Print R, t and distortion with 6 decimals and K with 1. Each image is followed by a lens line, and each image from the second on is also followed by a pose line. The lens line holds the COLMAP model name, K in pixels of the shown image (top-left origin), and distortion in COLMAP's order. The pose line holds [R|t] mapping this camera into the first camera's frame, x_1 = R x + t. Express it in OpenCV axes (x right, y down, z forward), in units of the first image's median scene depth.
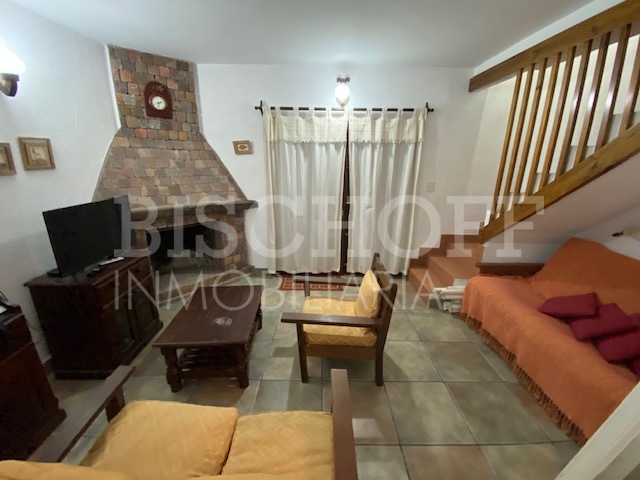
lens RADIAL K [[260.9, 0, 324.1], [0, 260.9, 237.2], [0, 0, 1]] dist [0.001920, -0.014965]
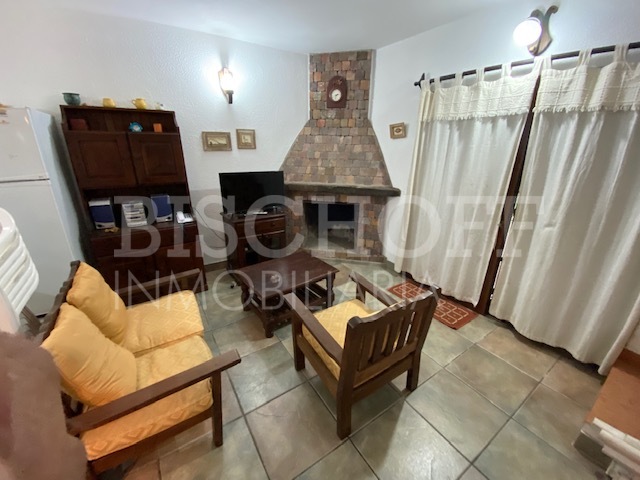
lens RADIAL K [[262.0, 0, 320.0], [0, 262.0, 240.0], [0, 0, 1]] dist [0.004493, -0.015130]
pose [[0.557606, 0.272424, -0.784131, 0.396122], [-0.237996, 0.957425, 0.163388, -0.060312], [0.795257, 0.095514, 0.598701, 0.269333]]
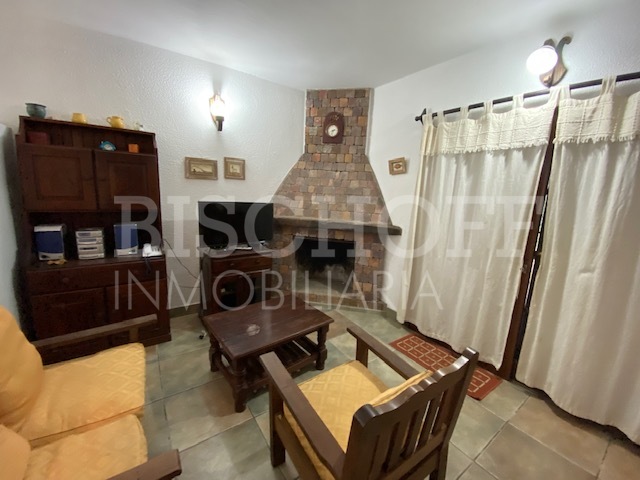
lens RADIAL K [[263.0, 0, 320.1], [0, 263.0, 237.1], [0, 0, 1]] dist [0.017790, -0.019356]
pose [[0.579278, 0.153049, -0.800633, 0.299630], [-0.269737, 0.962870, -0.011099, -0.036281], [0.769207, 0.222390, 0.599053, 0.339386]]
